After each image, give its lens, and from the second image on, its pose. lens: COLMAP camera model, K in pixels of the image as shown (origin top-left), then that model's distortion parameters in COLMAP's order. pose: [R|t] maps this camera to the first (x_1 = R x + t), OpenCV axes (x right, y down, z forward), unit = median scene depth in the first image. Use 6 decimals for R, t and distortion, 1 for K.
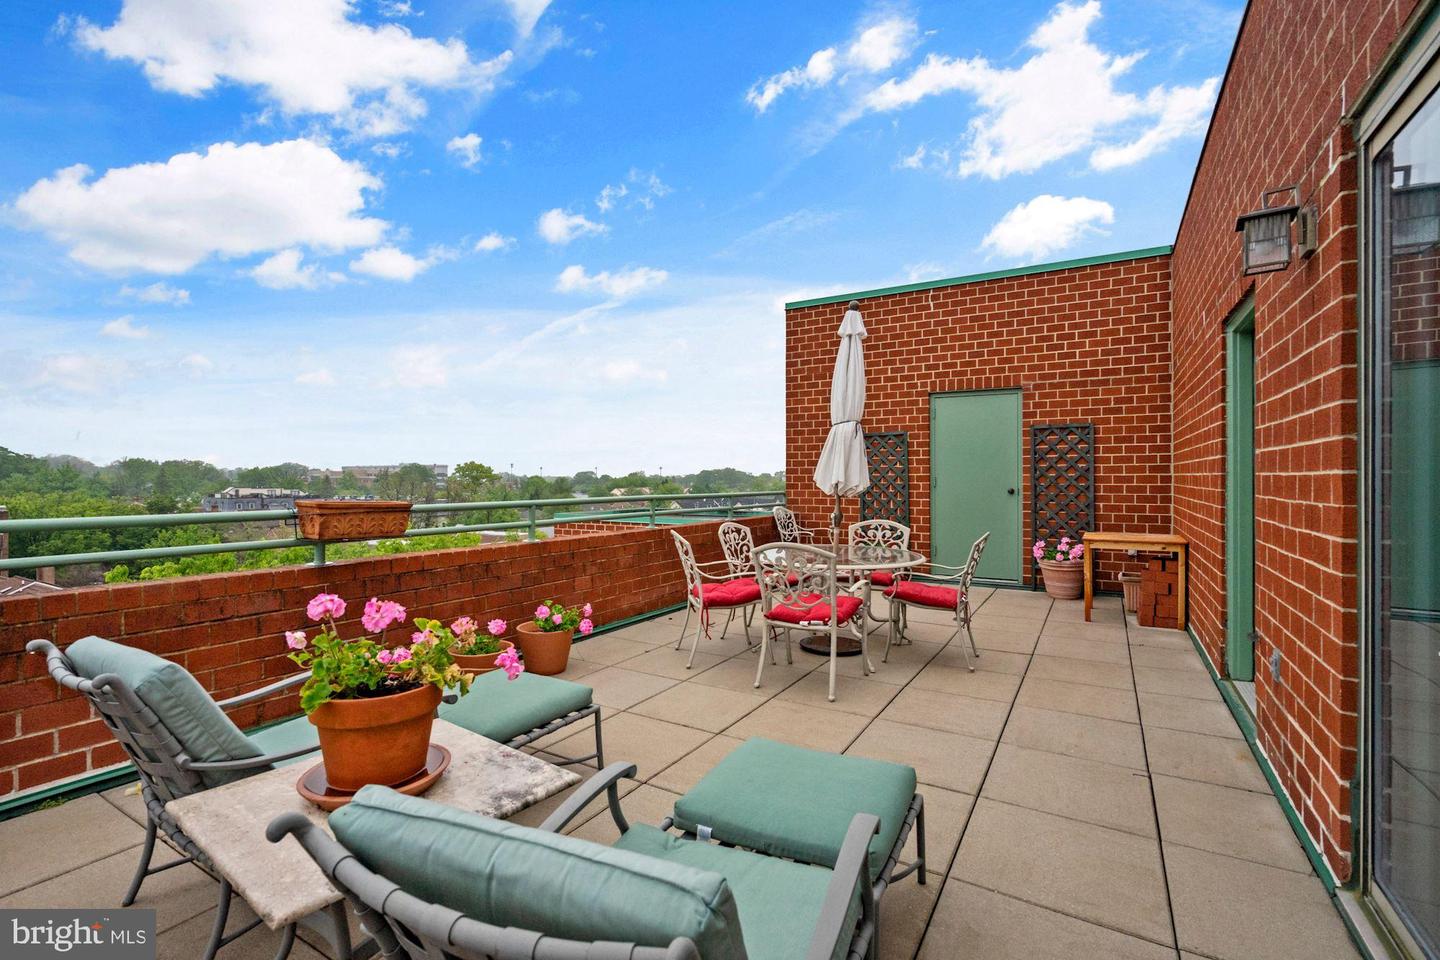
lens RADIAL K [[644.6, 0, 715.3], [0, 644.6, 479.4], [0, 0, 1]] dist [-0.006106, 0.001626]
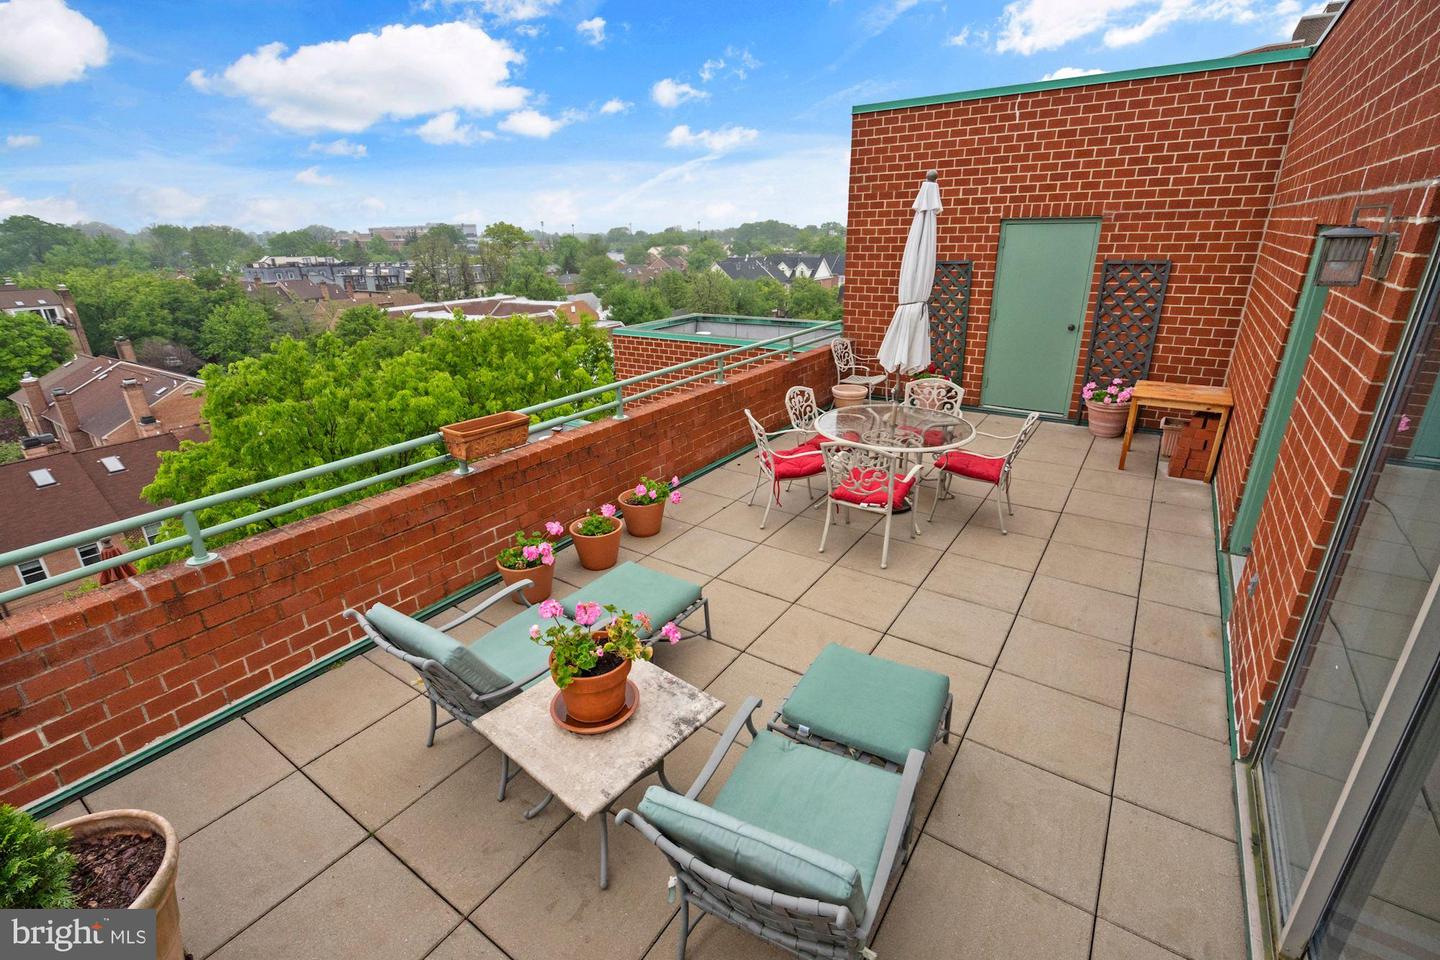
lens RADIAL K [[644.6, 0, 715.3], [0, 644.6, 479.4], [0, 0, 1]] dist [-0.006106, 0.001626]
pose [[0.997984, 0.000824, -0.063467, -0.040938], [0.022016, 0.933341, 0.358314, -0.174338], [0.059532, -0.358989, 0.931441, -0.068550]]
